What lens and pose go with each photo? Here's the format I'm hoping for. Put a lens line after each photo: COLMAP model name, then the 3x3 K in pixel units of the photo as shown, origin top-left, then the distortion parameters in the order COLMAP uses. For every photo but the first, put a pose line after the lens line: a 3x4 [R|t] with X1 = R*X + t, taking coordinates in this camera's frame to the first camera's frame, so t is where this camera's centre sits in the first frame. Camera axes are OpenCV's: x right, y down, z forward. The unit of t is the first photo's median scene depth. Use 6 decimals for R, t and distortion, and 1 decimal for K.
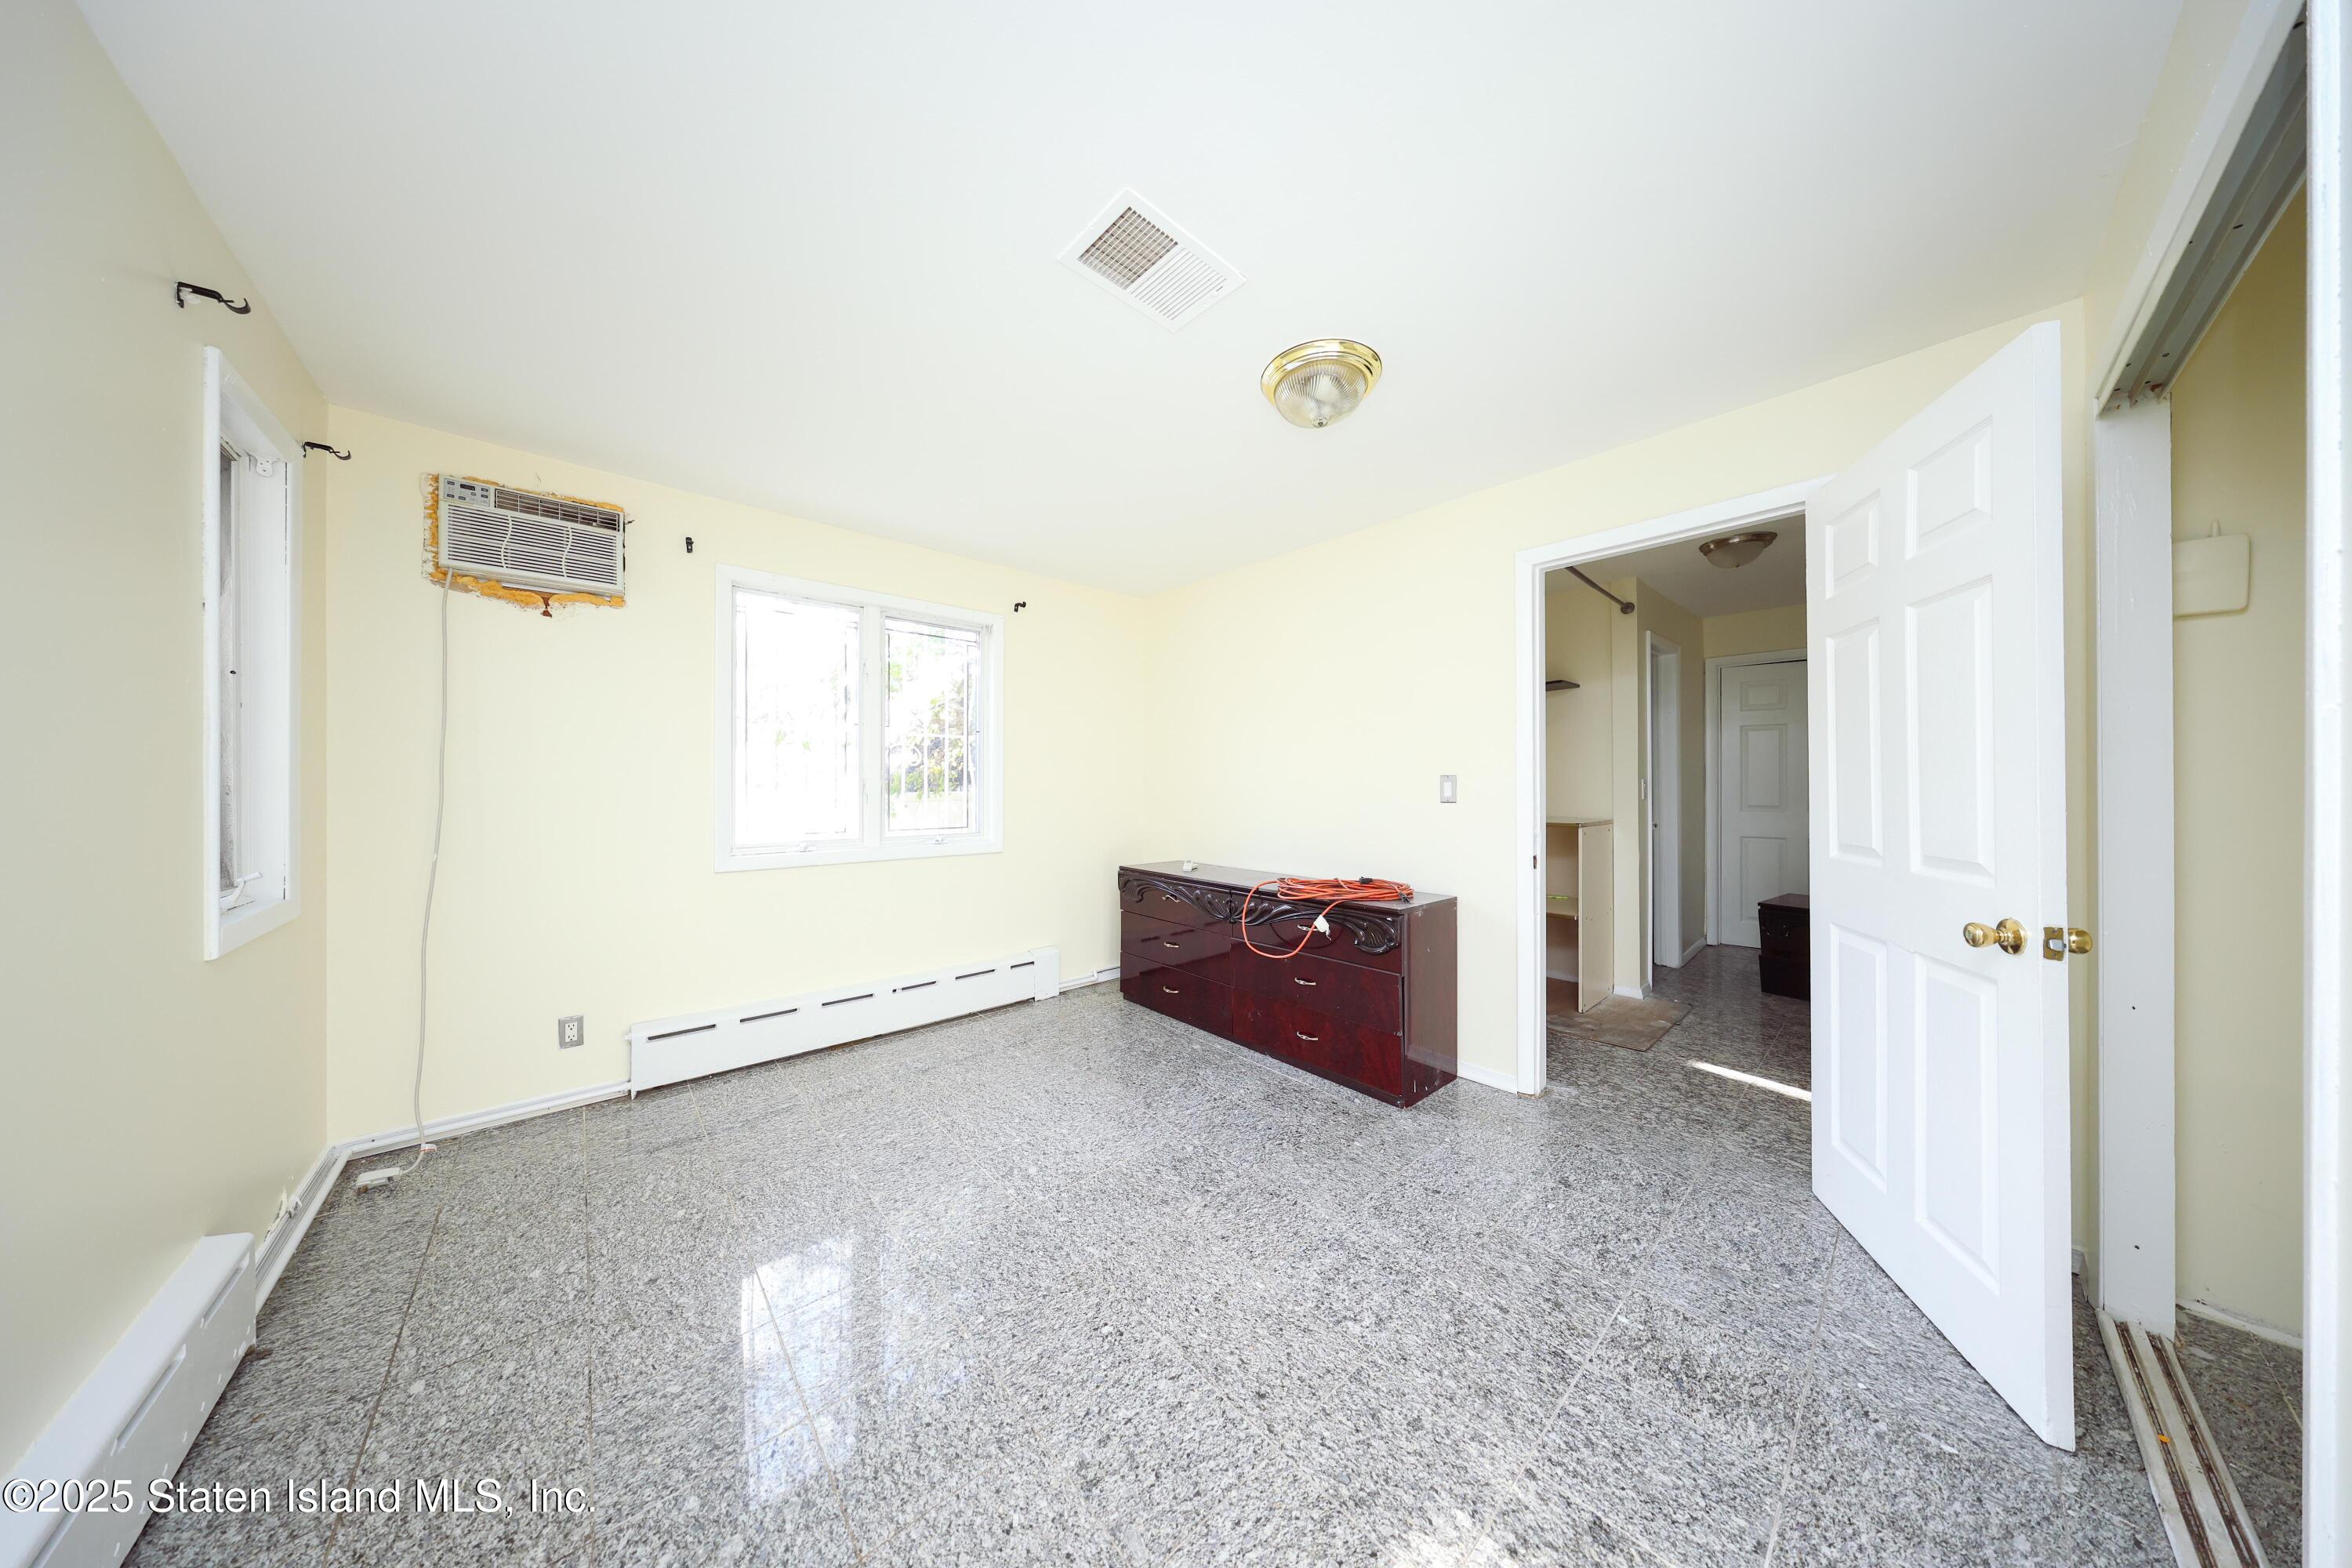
lens RADIAL K [[678.3, 0, 1173.6], [0, 678.3, 780.2], [0, 0, 1]] dist [0.001847, 0.000036]
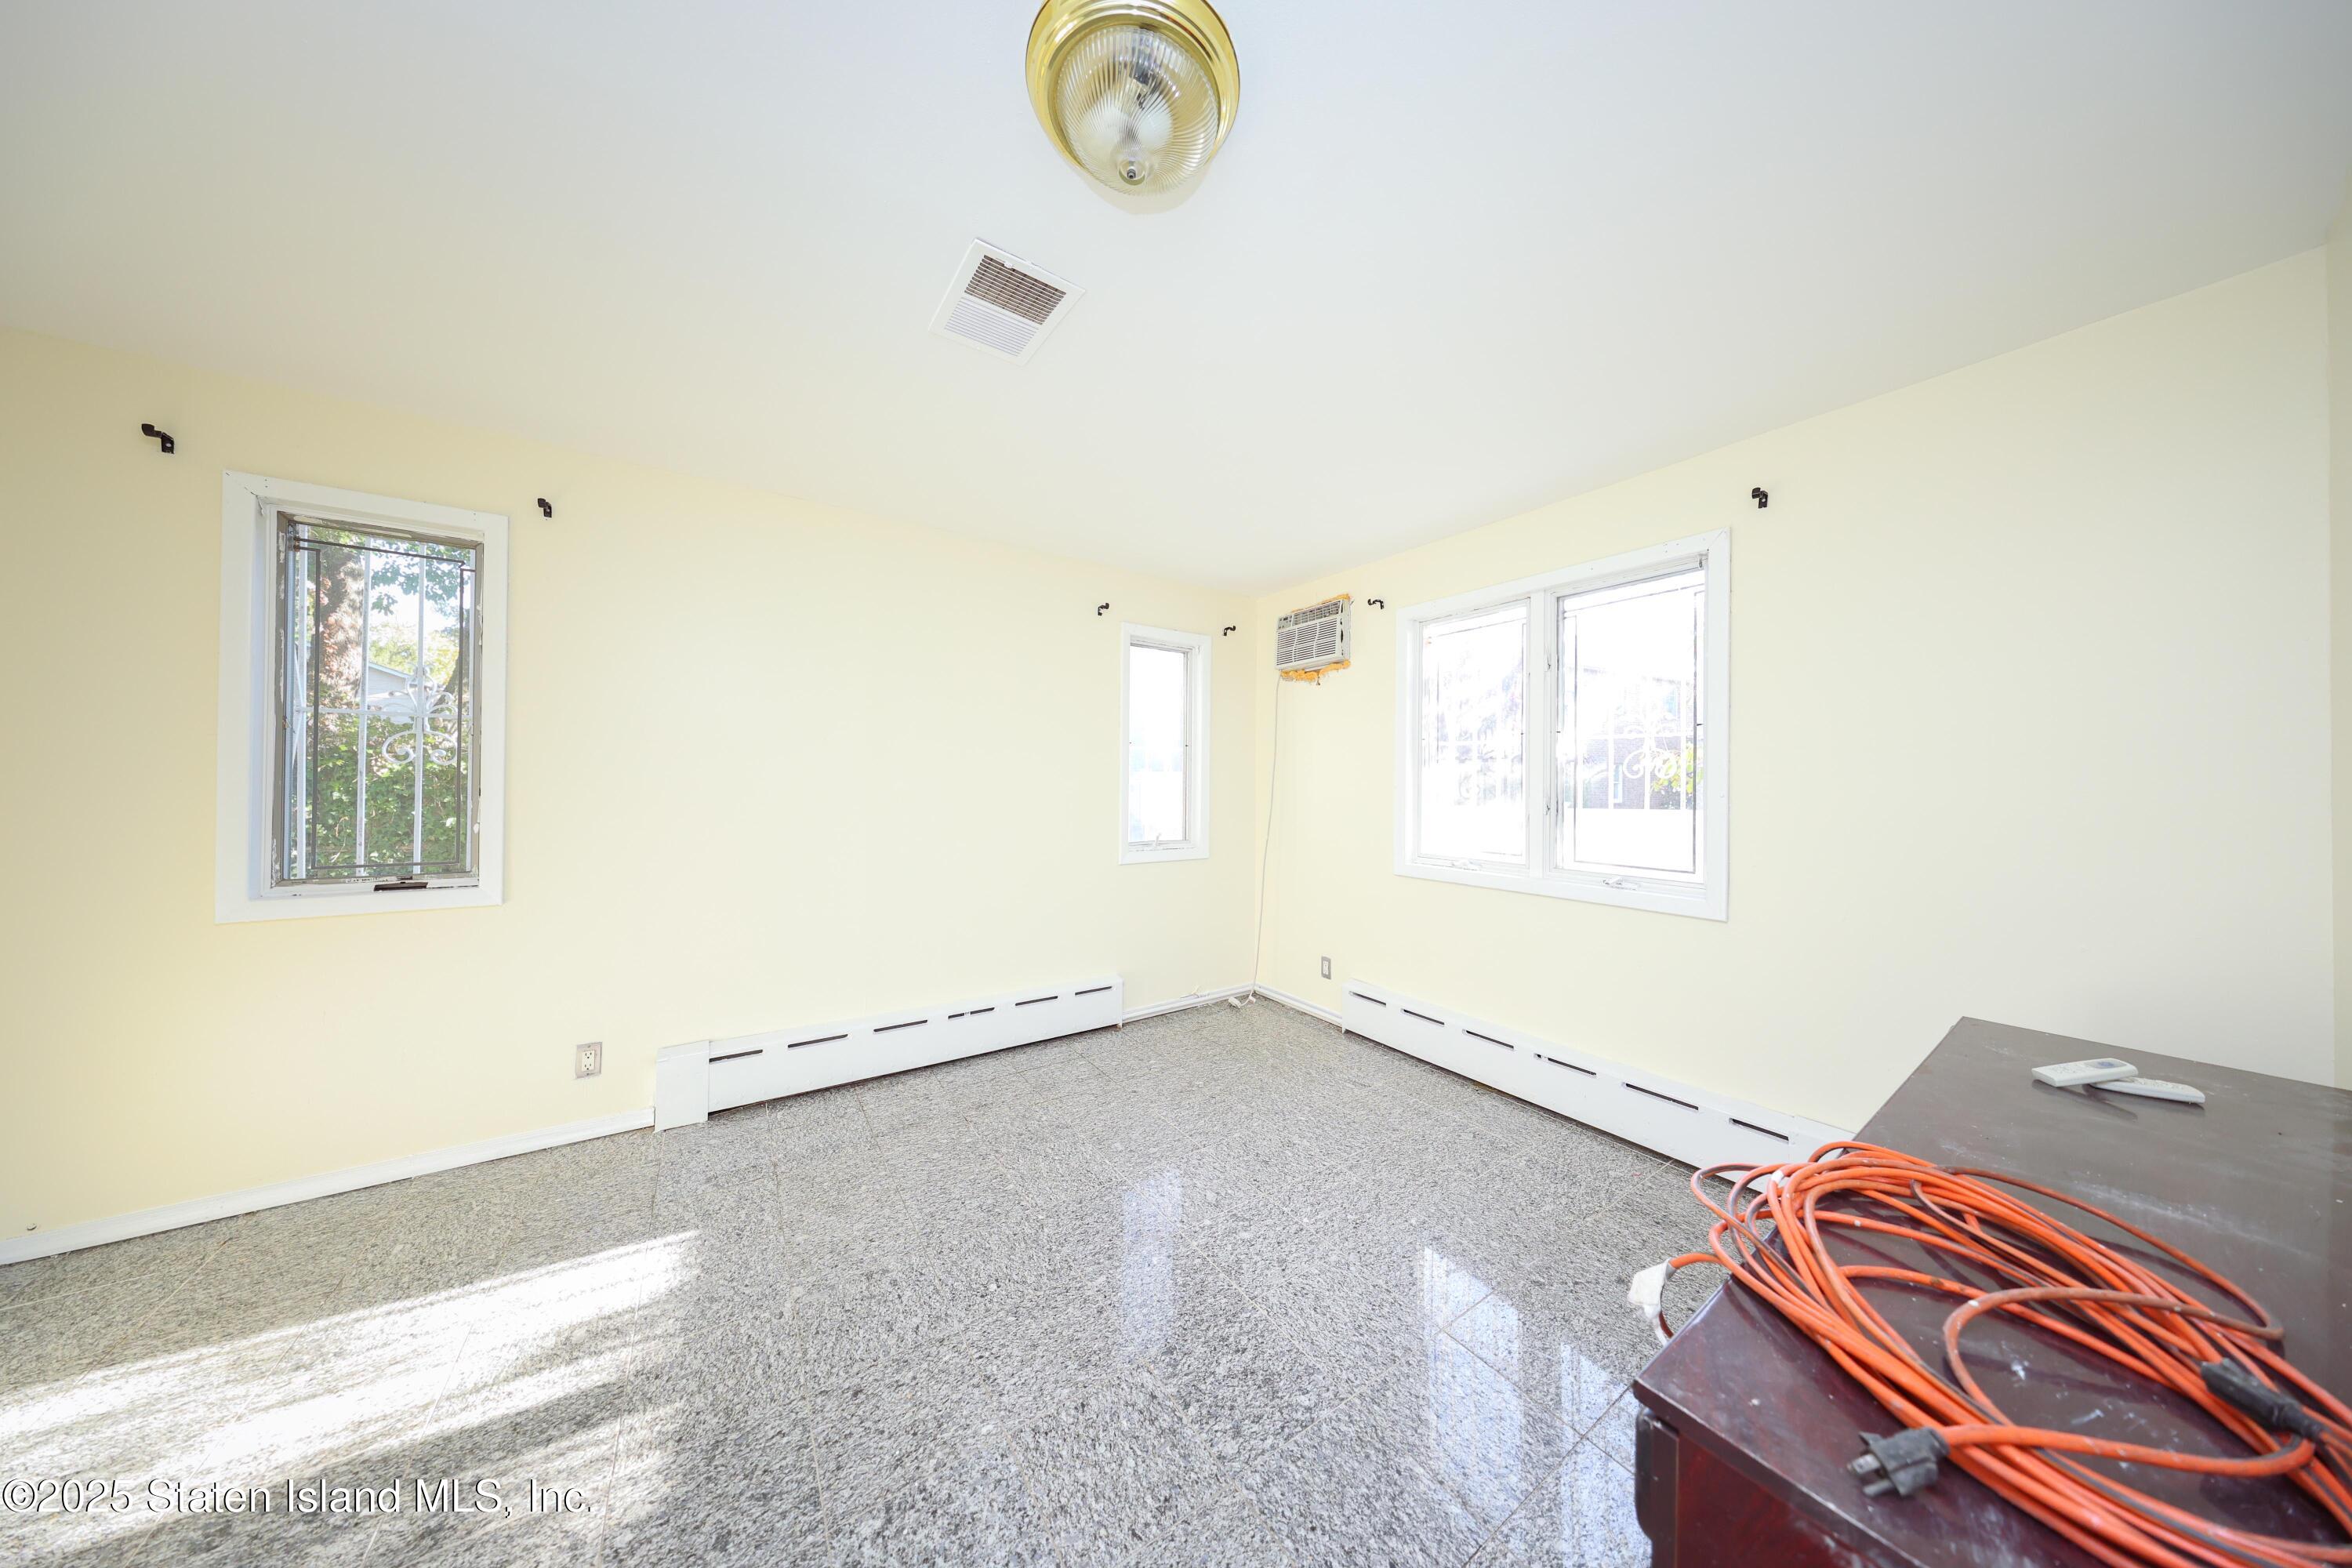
lens RADIAL K [[678.3, 0, 1173.1], [0, 678.3, 784.3], [0, 0, 1]] dist [0.001847, 0.000036]
pose [[-0.134827, -0.004690, -0.990858, 0.756646], [-0.000375, 0.999989, -0.004683, -0.019784], [0.990869, -0.000260, -0.134827, 1.110924]]
